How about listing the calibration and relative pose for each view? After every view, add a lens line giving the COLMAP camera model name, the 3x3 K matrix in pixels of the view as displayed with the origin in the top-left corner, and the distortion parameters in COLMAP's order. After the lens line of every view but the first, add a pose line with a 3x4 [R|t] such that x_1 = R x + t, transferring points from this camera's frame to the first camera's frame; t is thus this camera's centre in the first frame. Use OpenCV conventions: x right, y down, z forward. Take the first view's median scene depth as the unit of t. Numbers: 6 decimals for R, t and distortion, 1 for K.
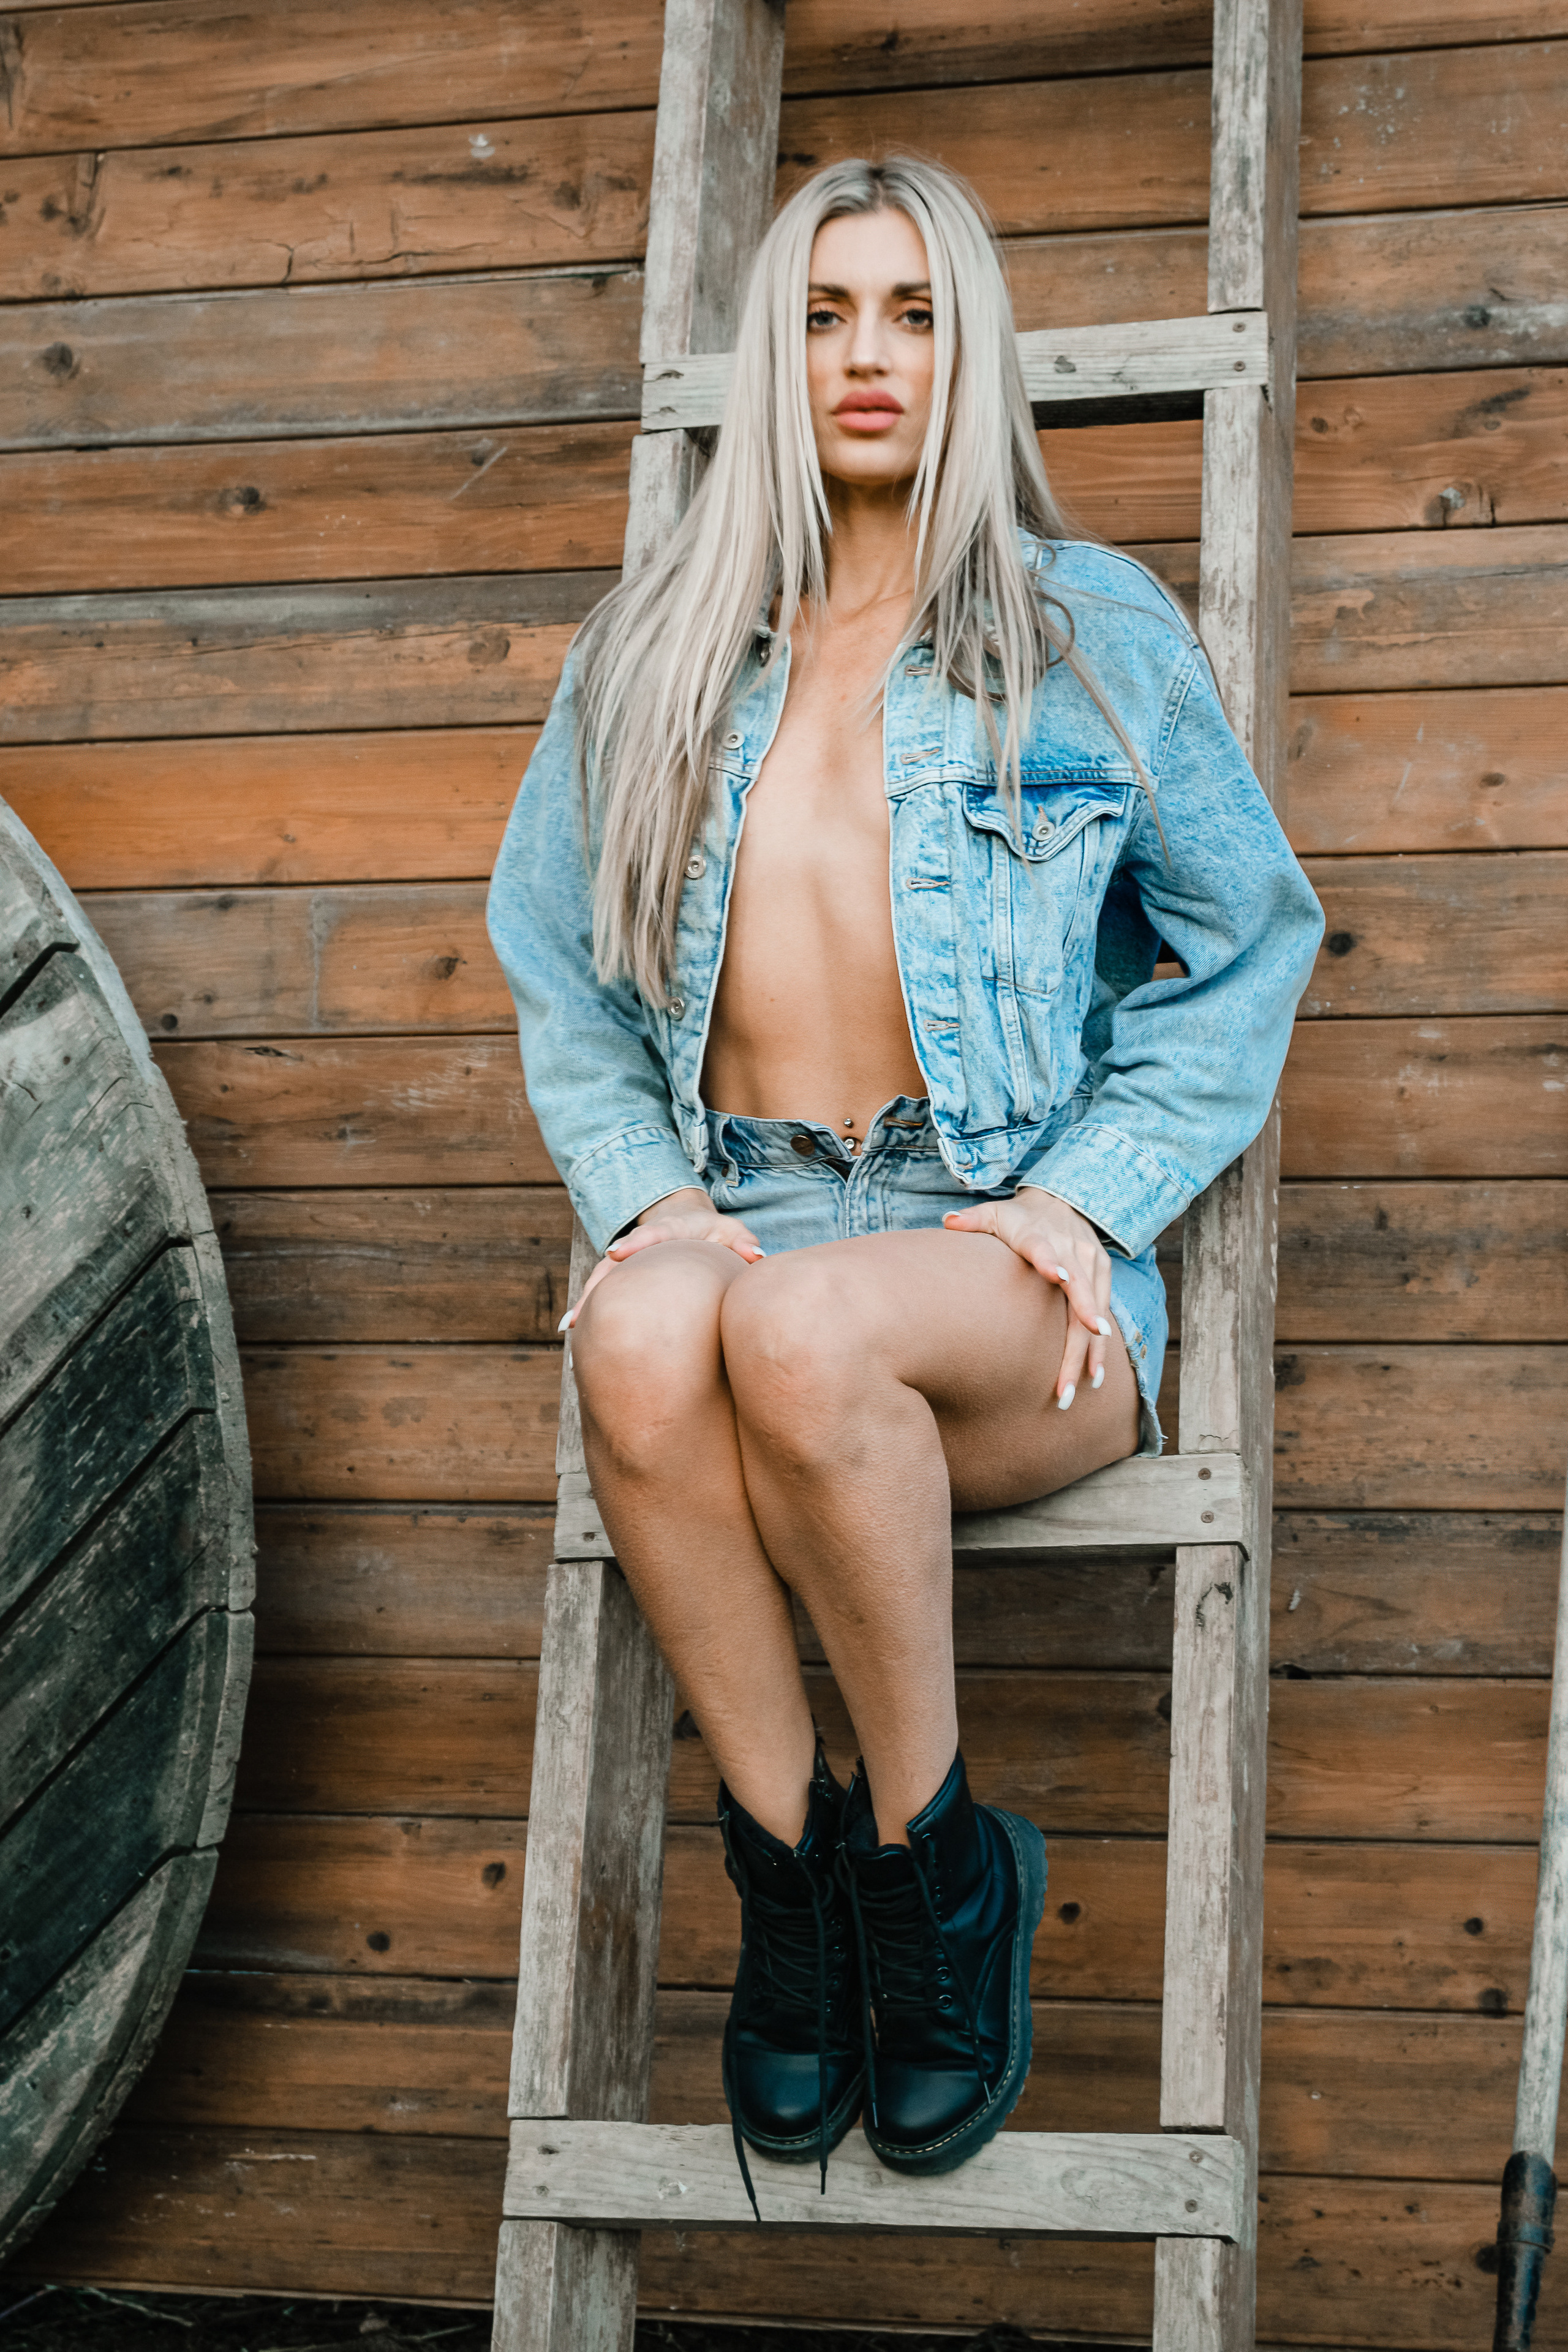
lens RADIAL K [[4481.3, 0, 781.7], [0, 4481.3, 1190.9], [0, 0, 1]] dist [0.015032, 0.053167]
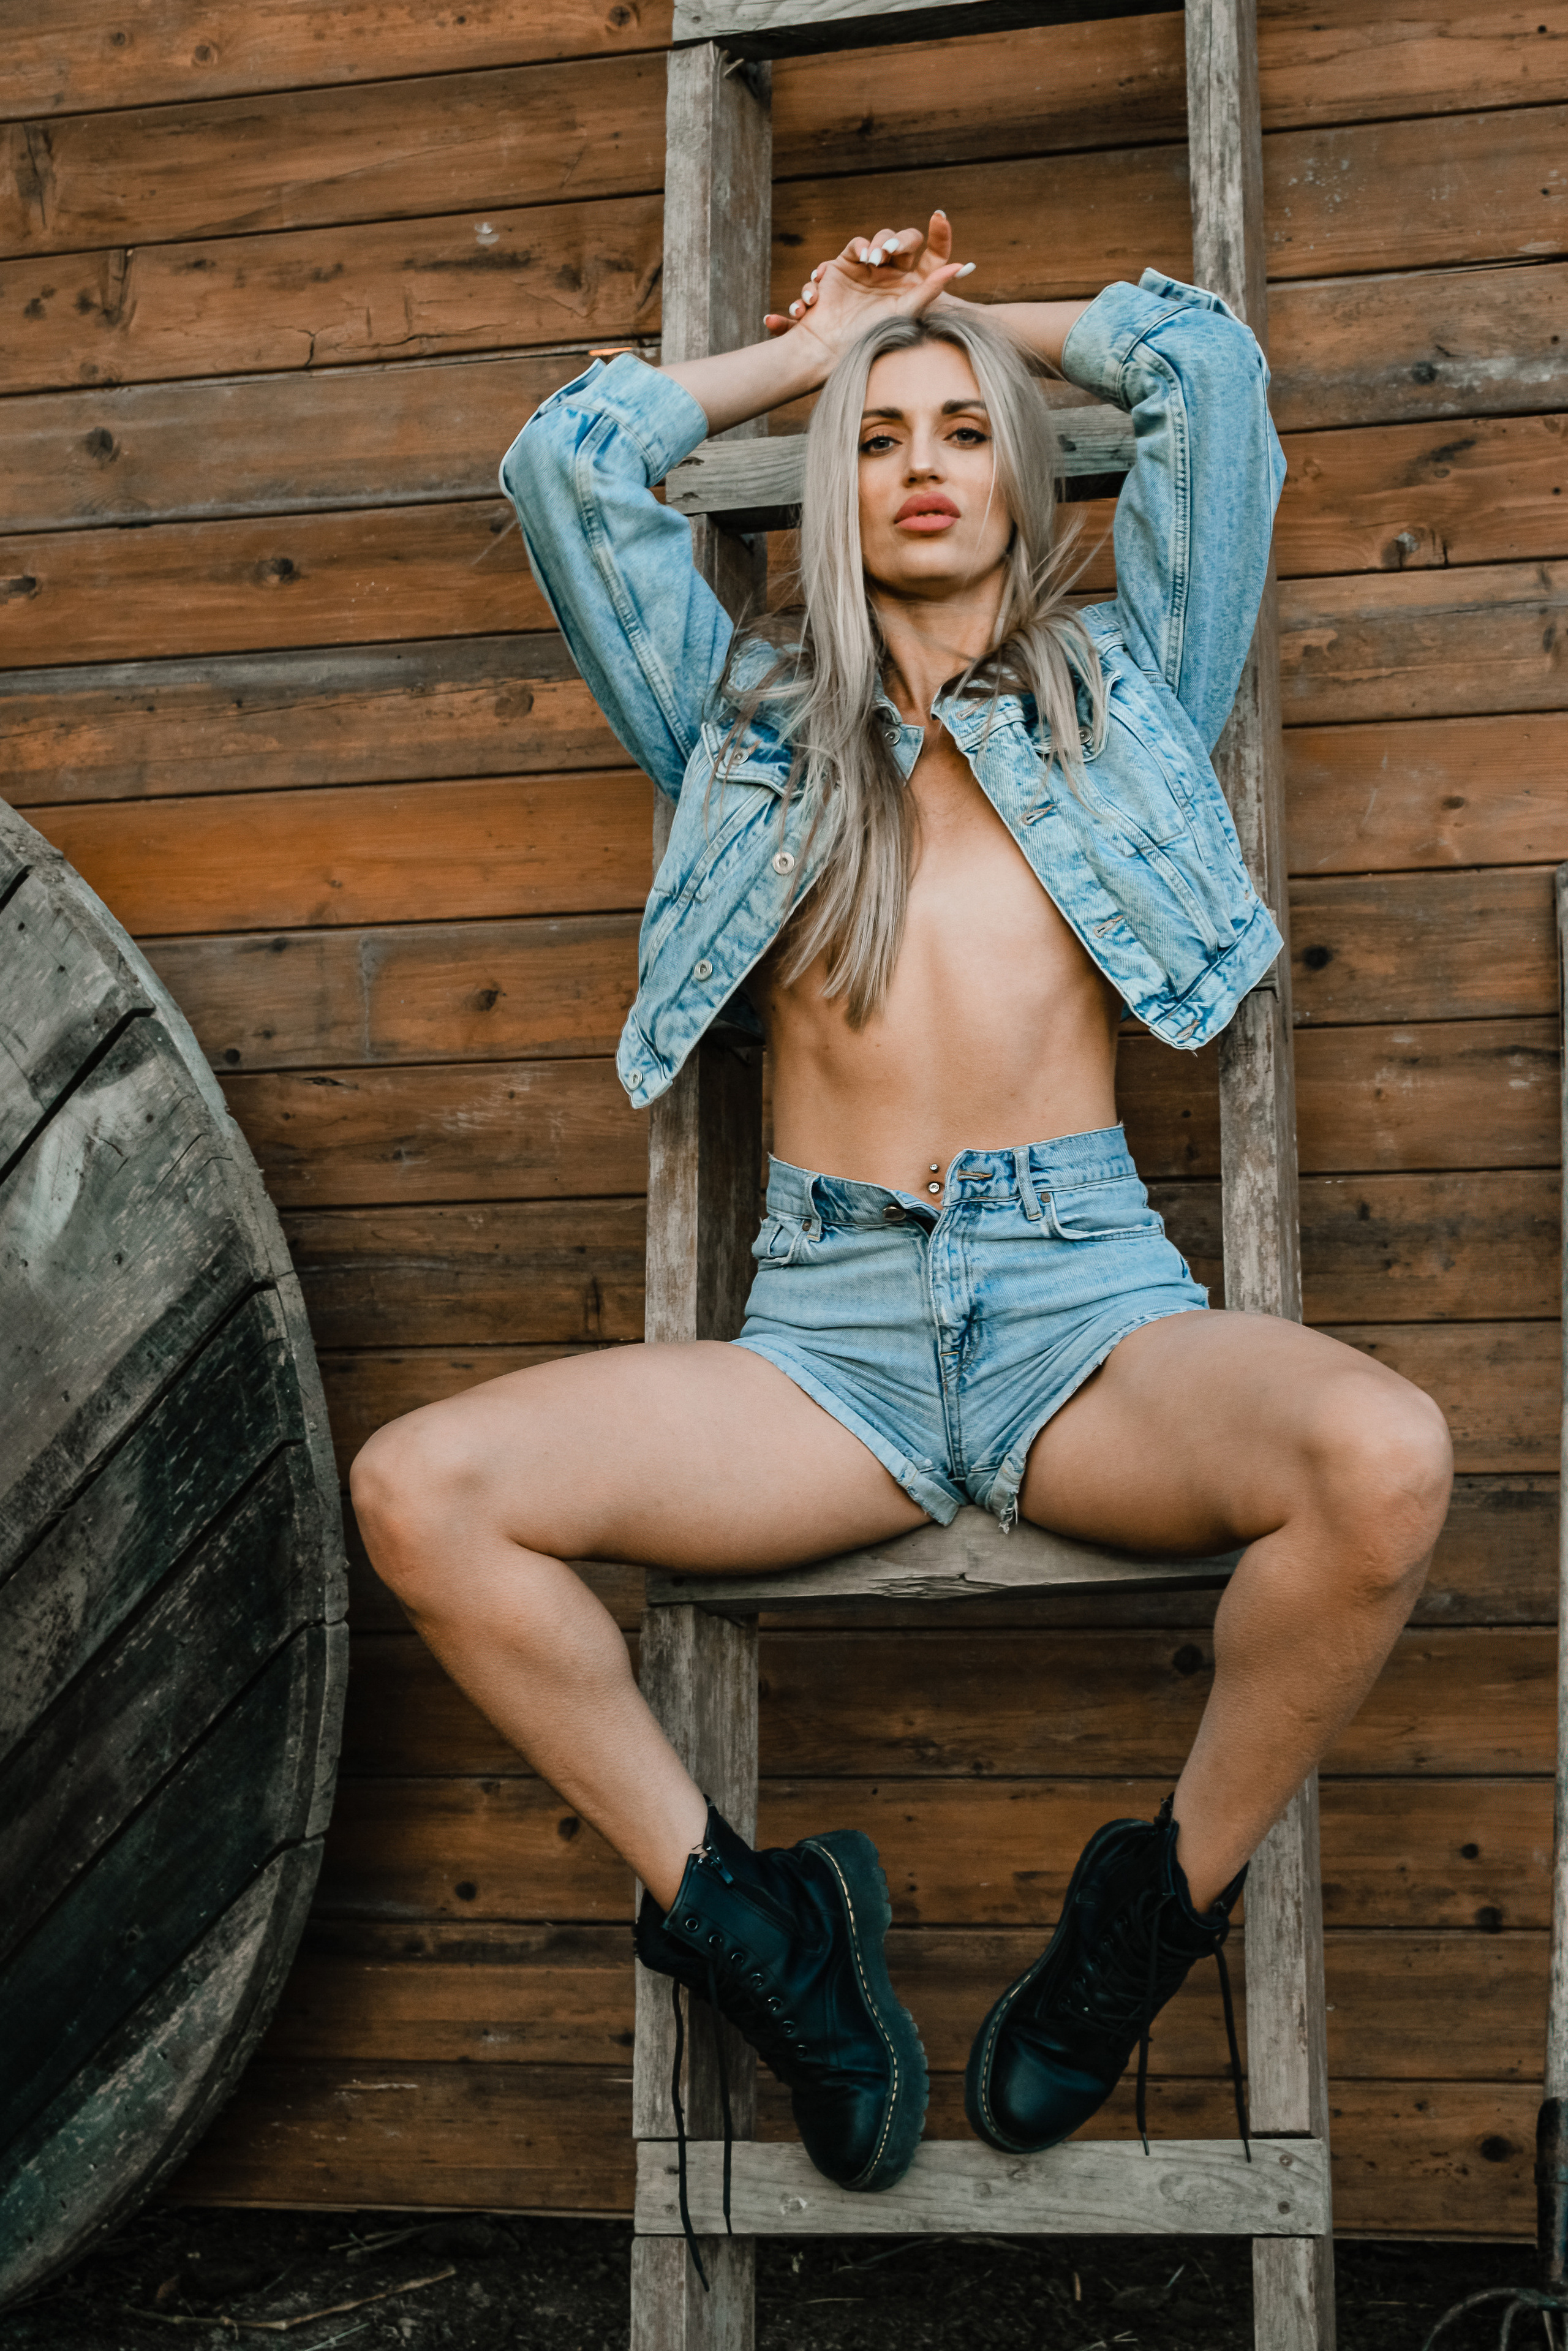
lens RADIAL K [[3720.0, 0, 791.6], [0, 3720.0, 1201.8], [0, 0, 1]] dist [-0.013921, 0.044378]
pose [[0.998650, -0.040410, 0.032628, -0.034822], [0.038558, 0.997711, 0.055545, -0.051522], [-0.034798, -0.054212, 0.997923, 0.101628]]
